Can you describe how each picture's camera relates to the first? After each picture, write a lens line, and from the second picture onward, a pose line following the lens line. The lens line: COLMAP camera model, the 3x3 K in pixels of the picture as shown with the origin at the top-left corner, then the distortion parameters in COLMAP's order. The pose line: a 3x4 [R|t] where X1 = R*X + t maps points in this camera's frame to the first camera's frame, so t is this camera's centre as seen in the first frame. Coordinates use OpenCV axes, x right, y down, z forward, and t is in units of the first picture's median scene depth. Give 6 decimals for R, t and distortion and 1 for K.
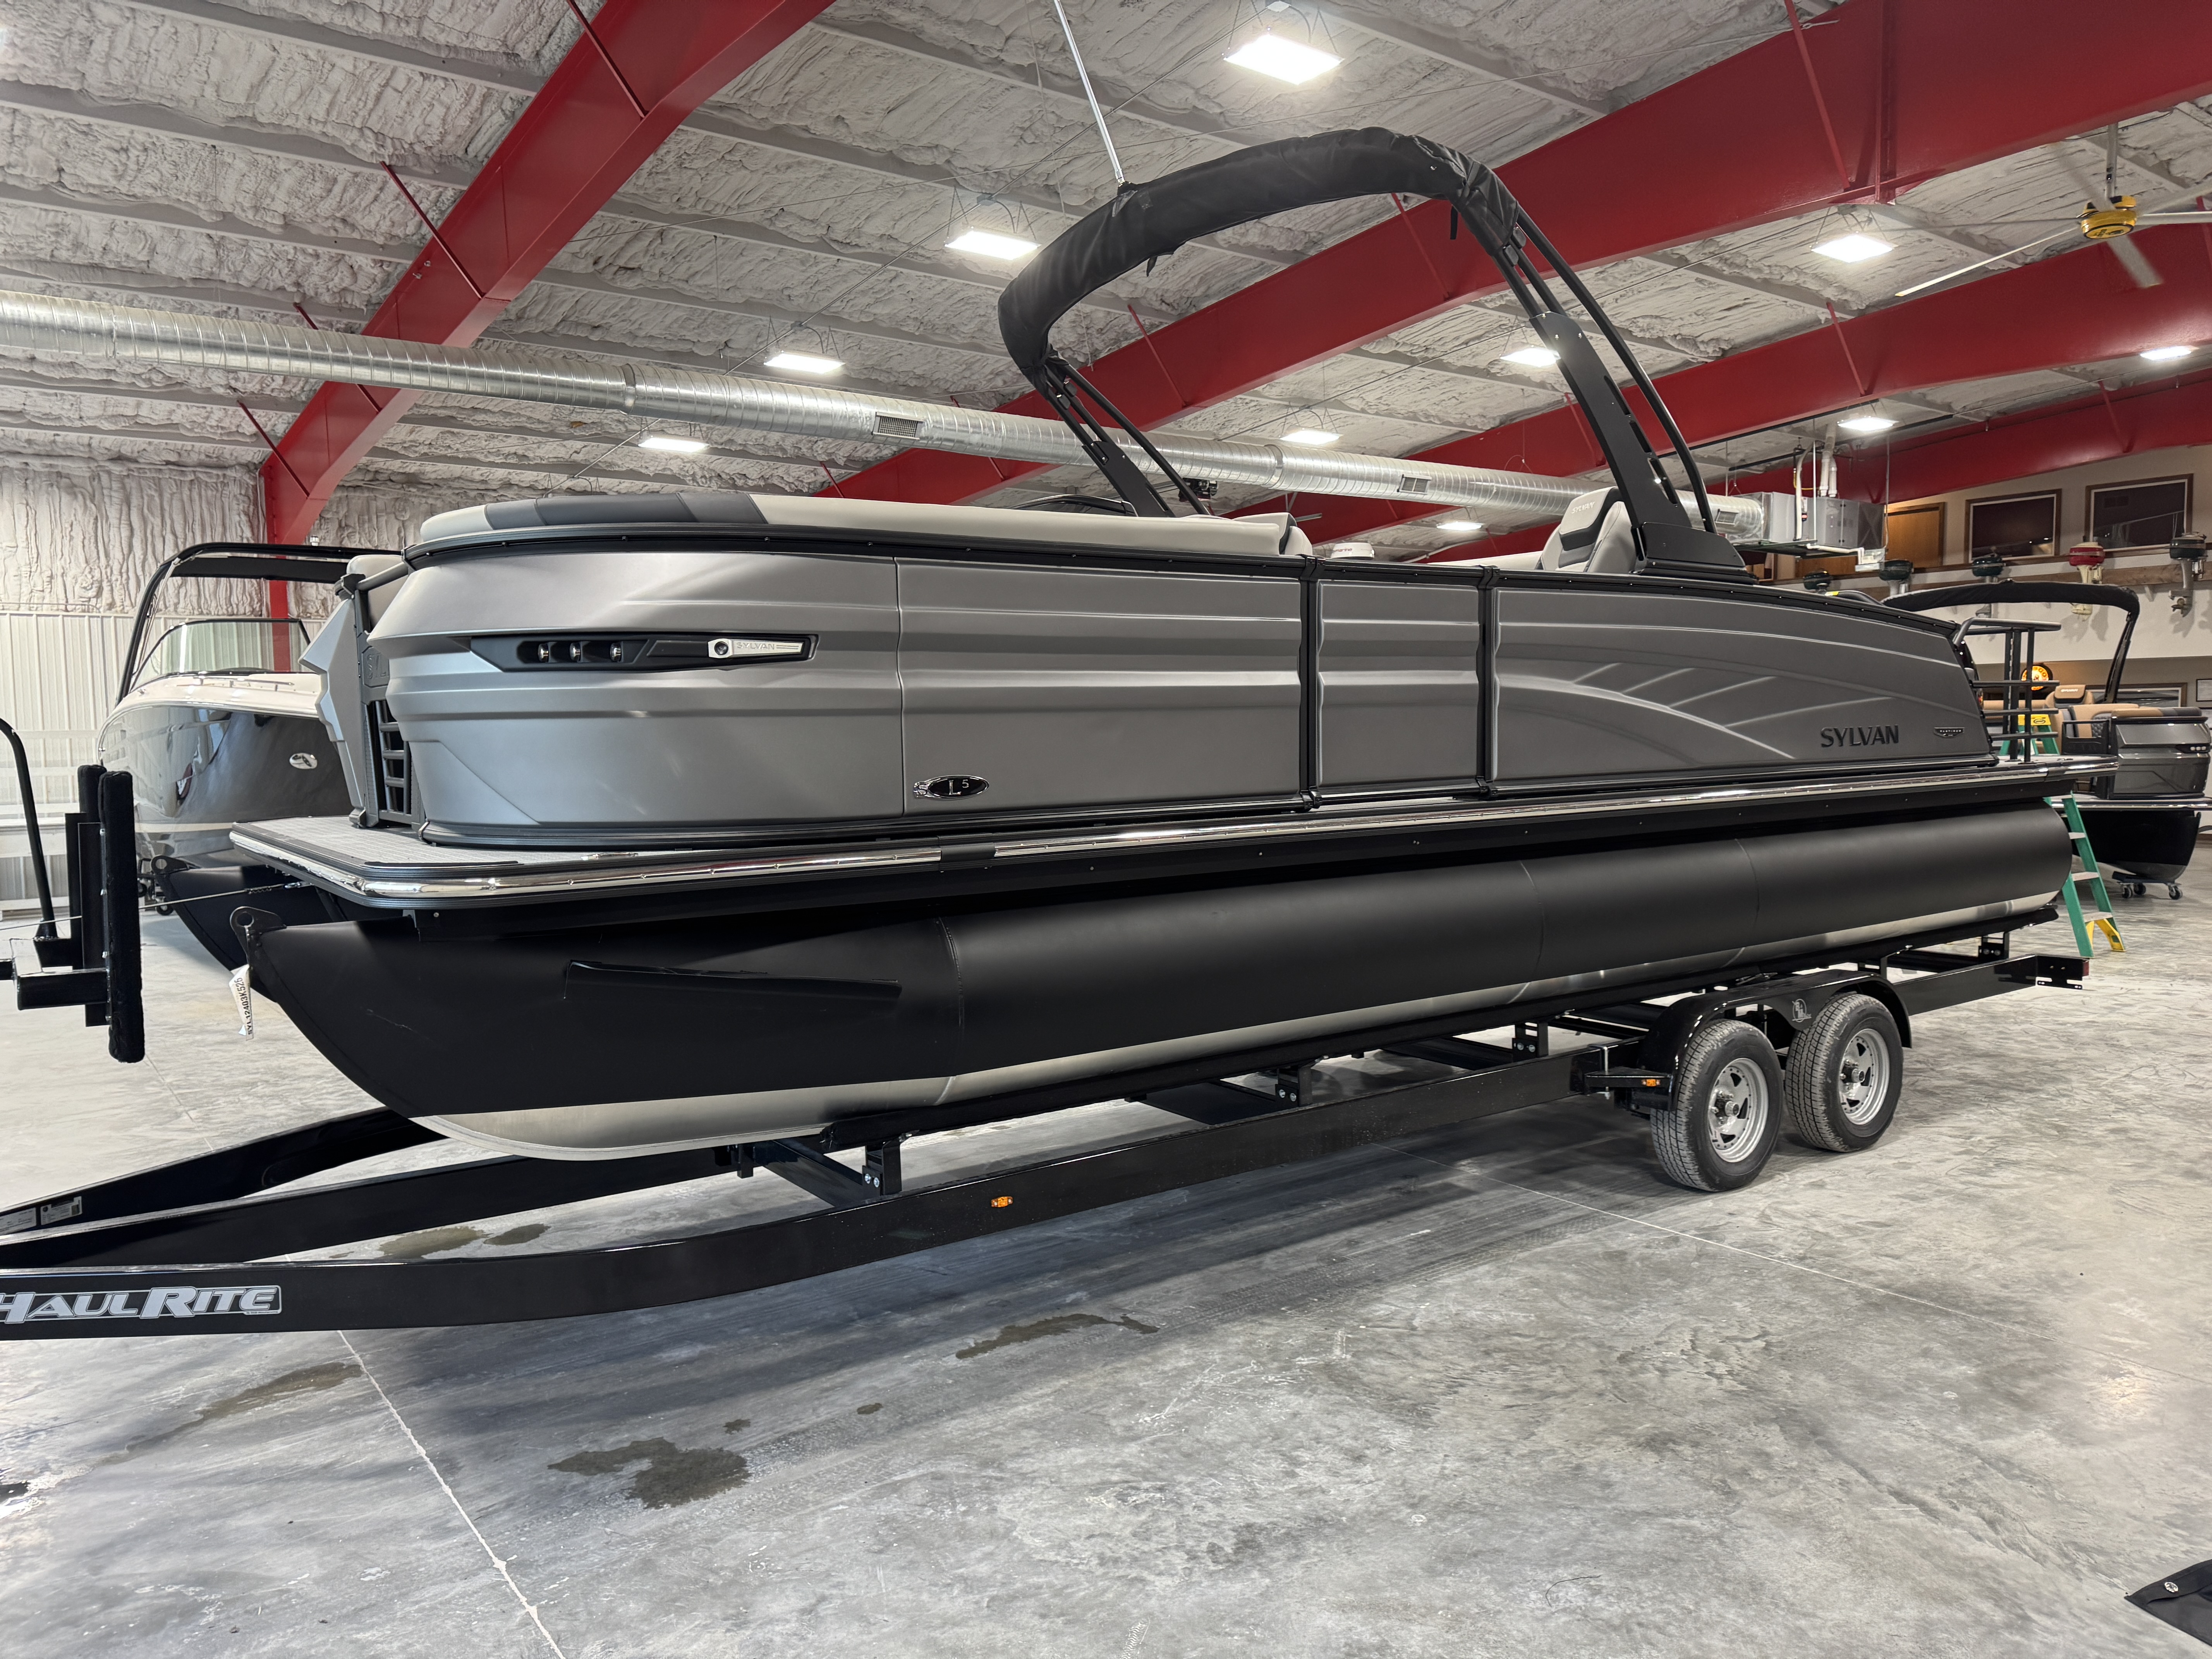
lens RADIAL K [[1527.8, 0, 1106.0], [0, 1527.8, 829.5], [0, 0, 1]] dist [0.022668, -0.001234]
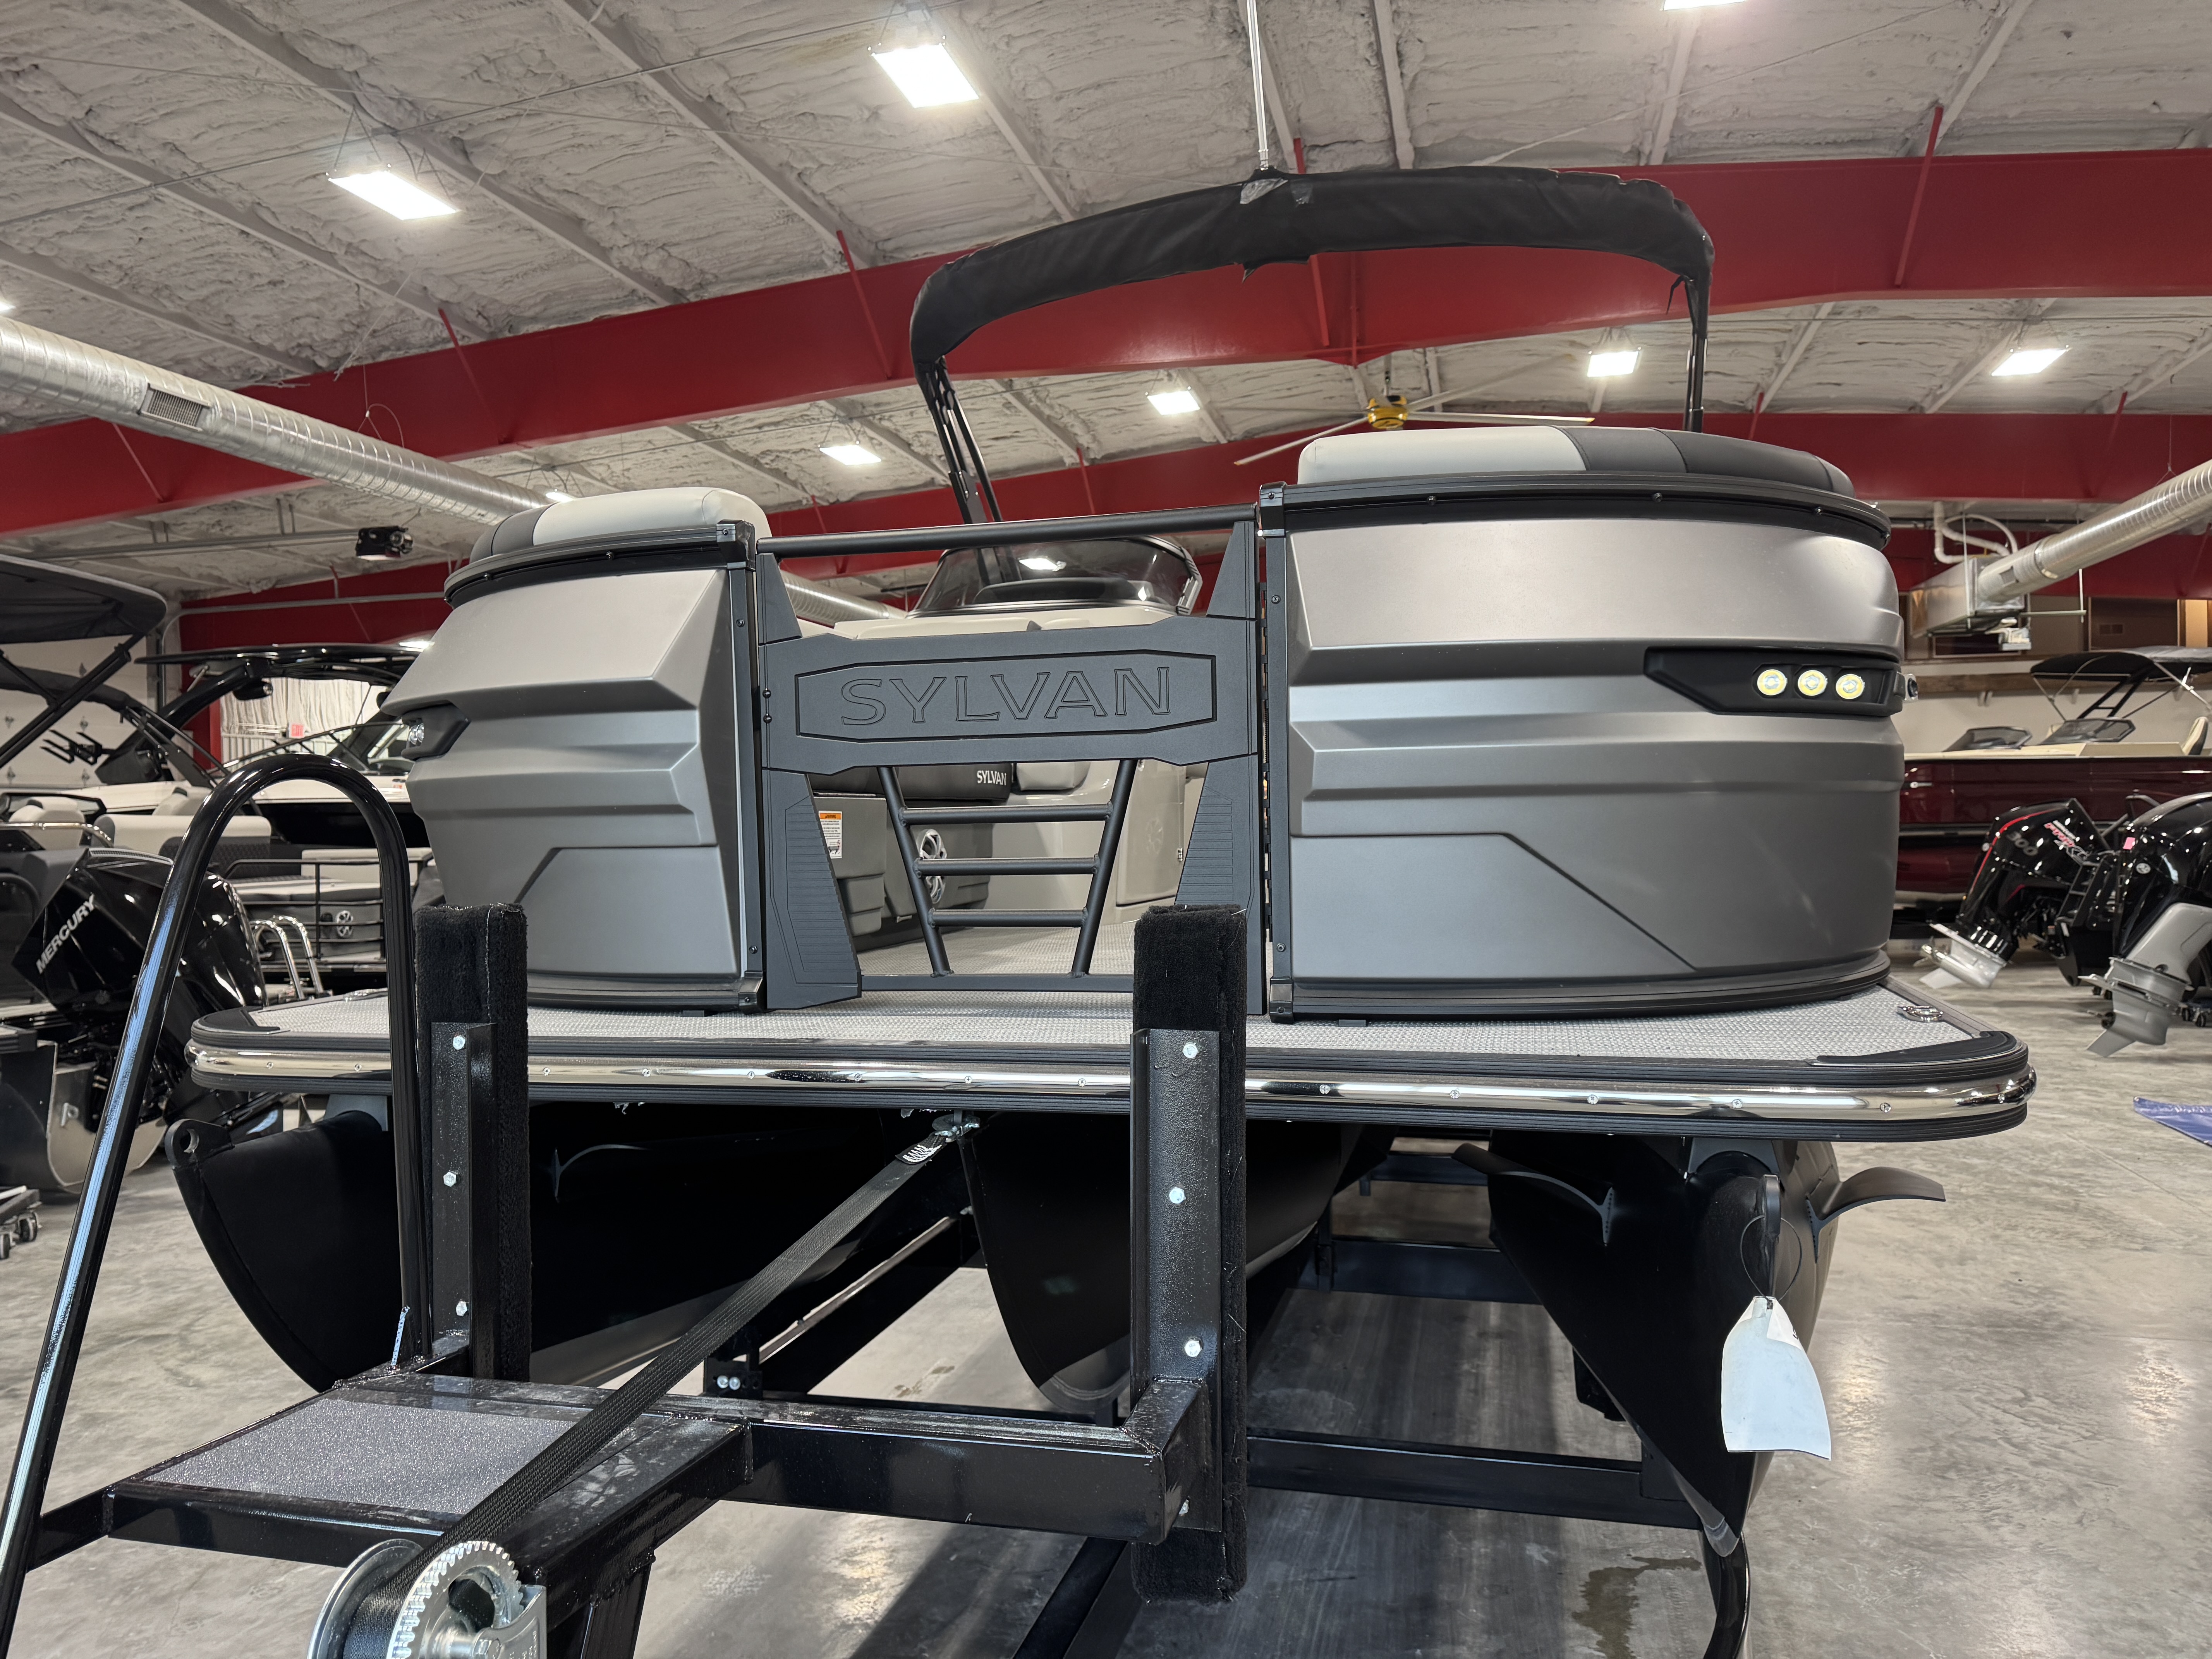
lens RADIAL K [[1555.1, 0, 1106.0], [0, 1555.1, 829.5], [0, 0, 1]] dist [-0.009603, -0.003180]
pose [[0.774551, -0.000239, 0.632511, -0.369714], [0.045655, 0.997413, -0.055530, -0.013864], [-0.630861, 0.071888, 0.772558, 0.273689]]
